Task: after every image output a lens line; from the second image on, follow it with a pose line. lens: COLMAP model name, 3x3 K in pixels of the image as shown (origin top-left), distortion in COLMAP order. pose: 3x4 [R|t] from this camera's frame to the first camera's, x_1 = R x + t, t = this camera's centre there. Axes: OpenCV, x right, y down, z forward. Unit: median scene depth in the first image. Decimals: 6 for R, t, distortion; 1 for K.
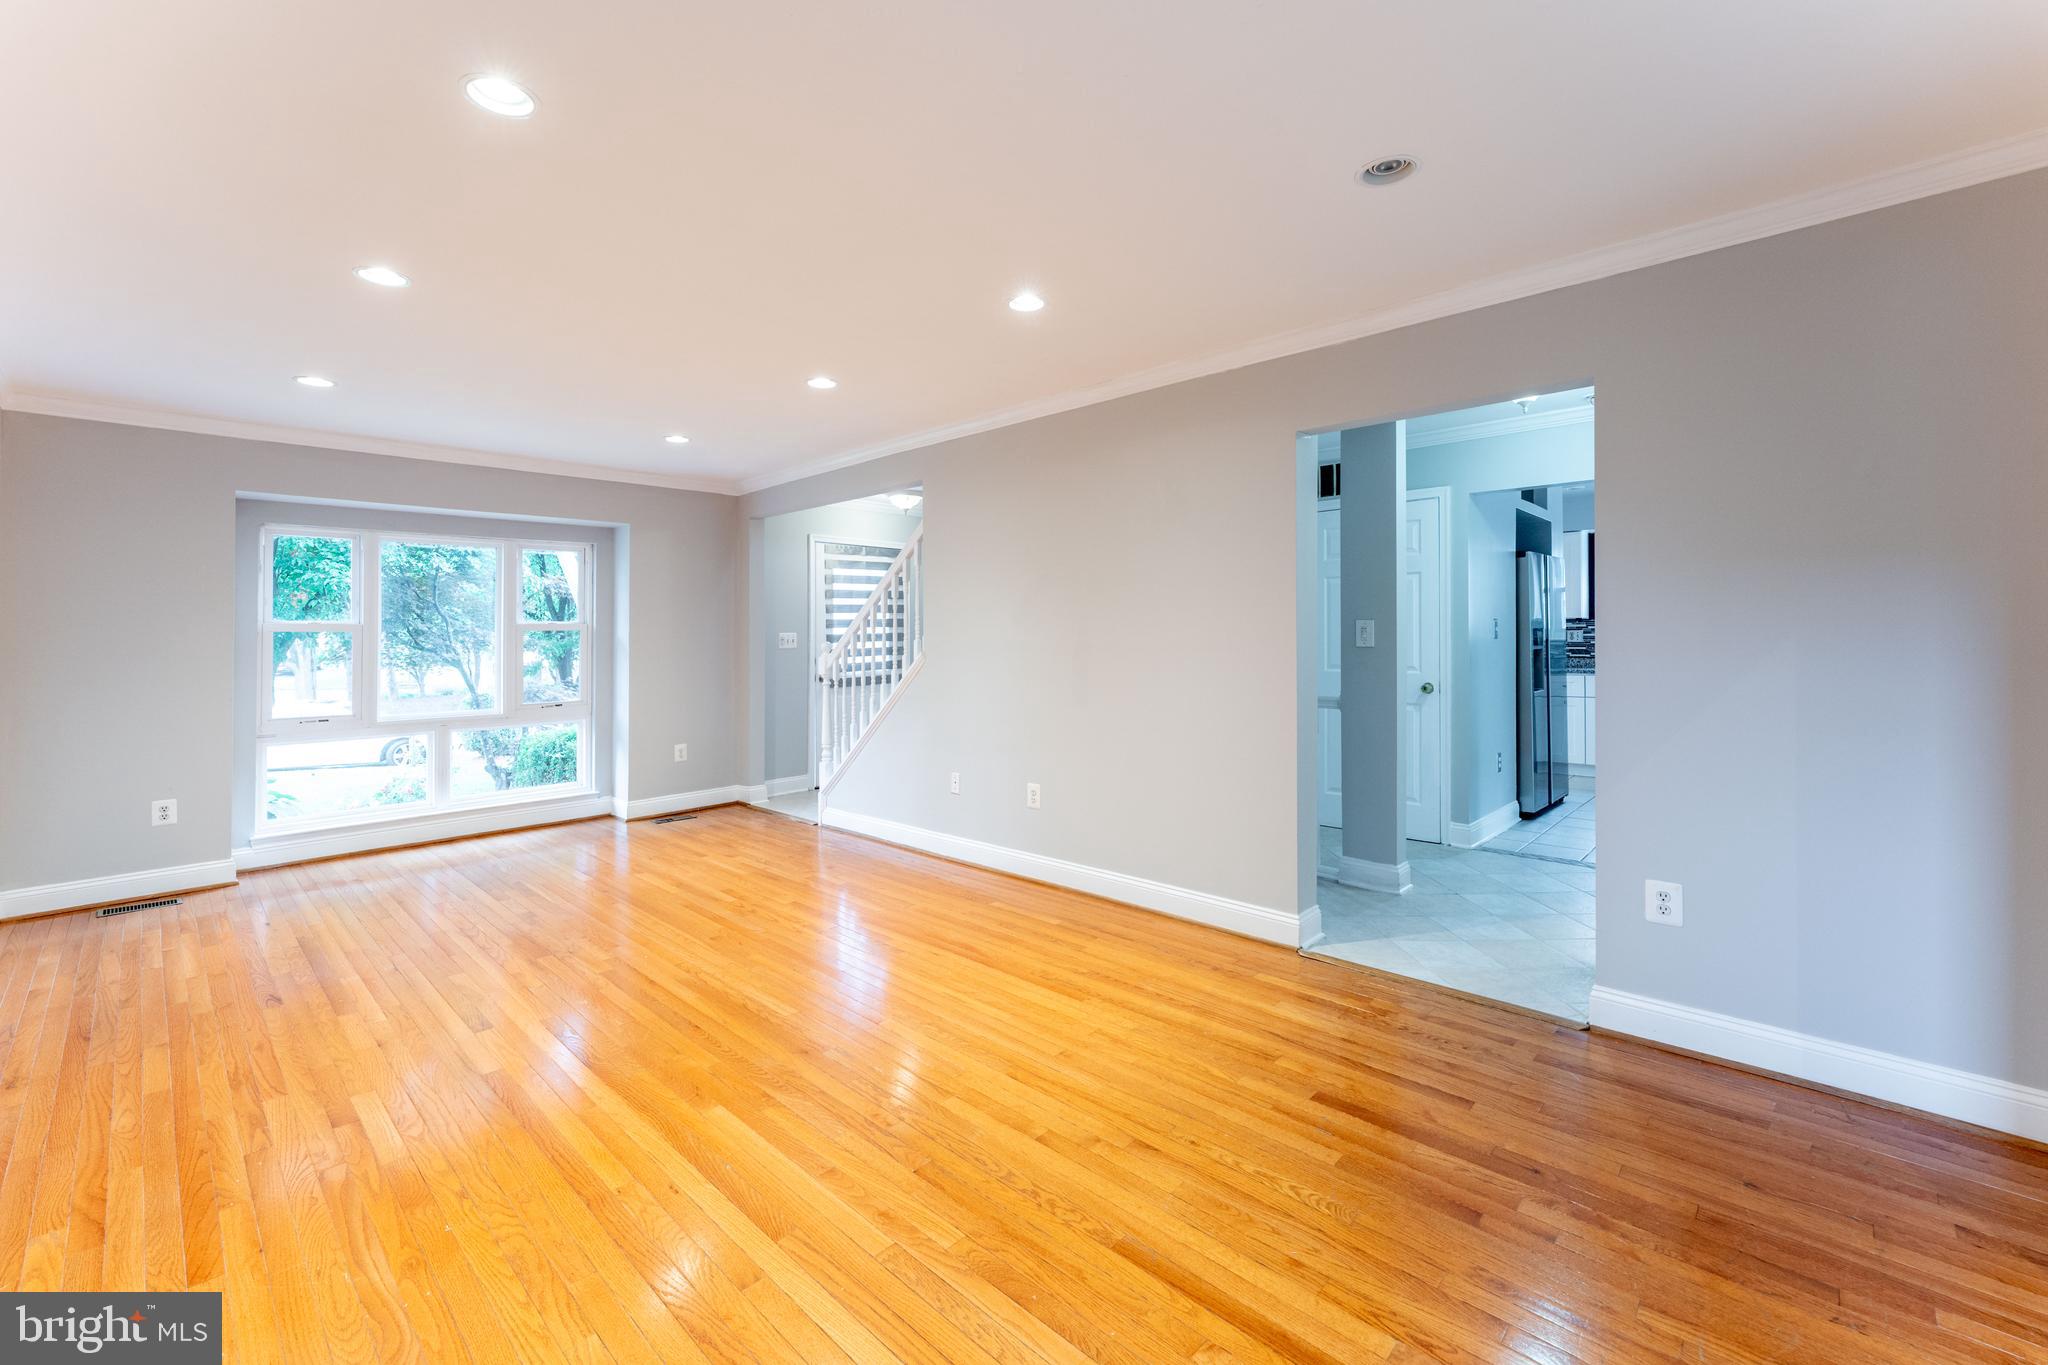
lens RADIAL K [[846.2, 0, 1021.1], [0, 846.2, 623.9], [0, 0, 1]] dist [-0.000672, -0.000104]
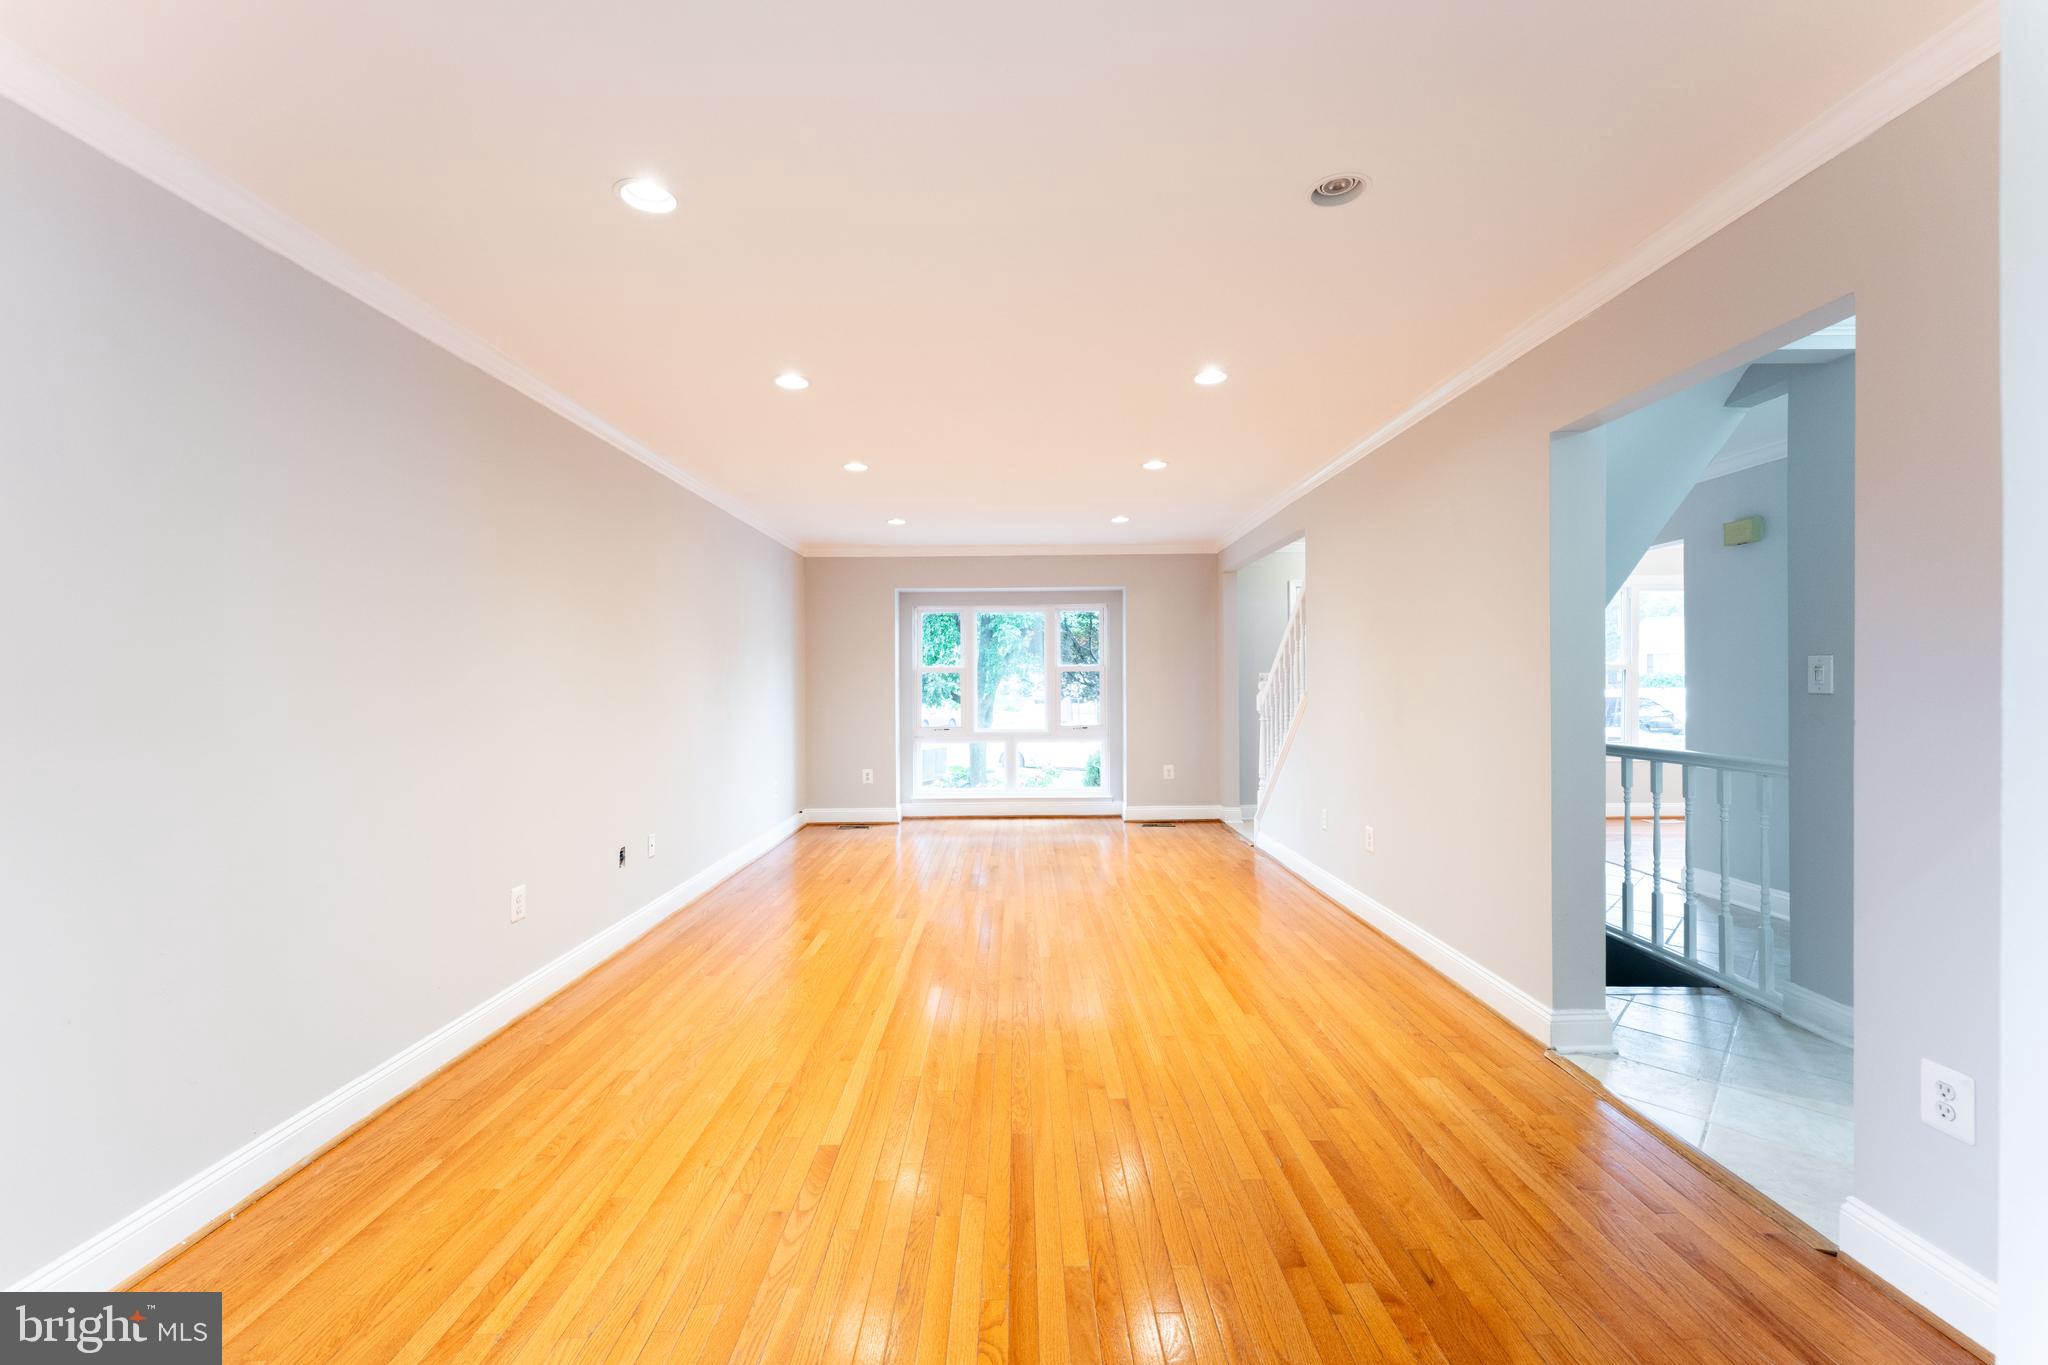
lens RADIAL K [[823.6, 0, 1021.6], [0, 823.6, 672.5], [0, 0, 1]] dist [0.000942, 0.000223]
pose [[0.697522, -0.001170, -0.716562, 0.493710], [0.010129, 0.999915, 0.008227, -0.002987], [0.716491, -0.012997, 0.697475, 0.049690]]
